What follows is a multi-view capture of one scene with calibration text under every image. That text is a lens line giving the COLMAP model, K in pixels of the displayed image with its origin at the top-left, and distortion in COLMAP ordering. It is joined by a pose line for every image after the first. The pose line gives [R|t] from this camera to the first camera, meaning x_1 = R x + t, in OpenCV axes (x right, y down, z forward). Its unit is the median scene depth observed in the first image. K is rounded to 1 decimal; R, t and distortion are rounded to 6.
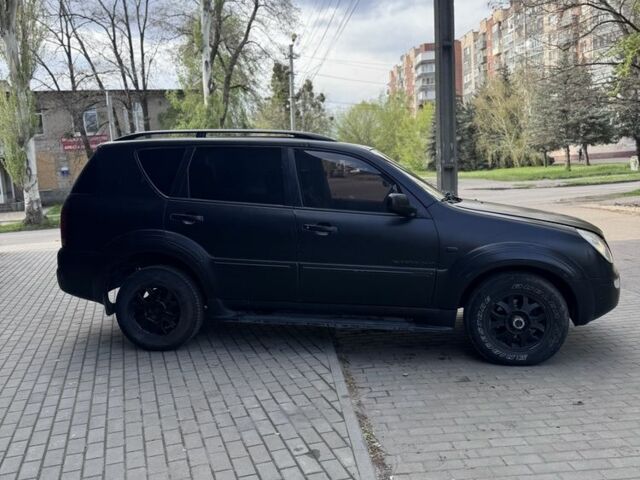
lens RADIAL K [[551.3, 0, 320.0], [0, 551.3, 240.0], [0, 0, 1]] dist [-0.015938, -0.015034]
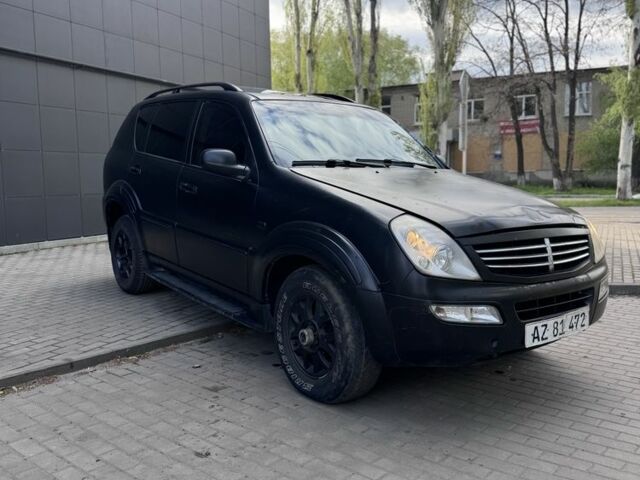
lens RADIAL K [[563.4, 0, 320.0], [0, 563.4, 240.0], [0, 0, 1]] dist [0.003434, 0.000771]
pose [[0.758209, 0.119481, -0.640971, 0.859063], [-0.104175, 0.992637, 0.061805, -0.020177], [0.643636, 0.019912, 0.765073, 0.476218]]
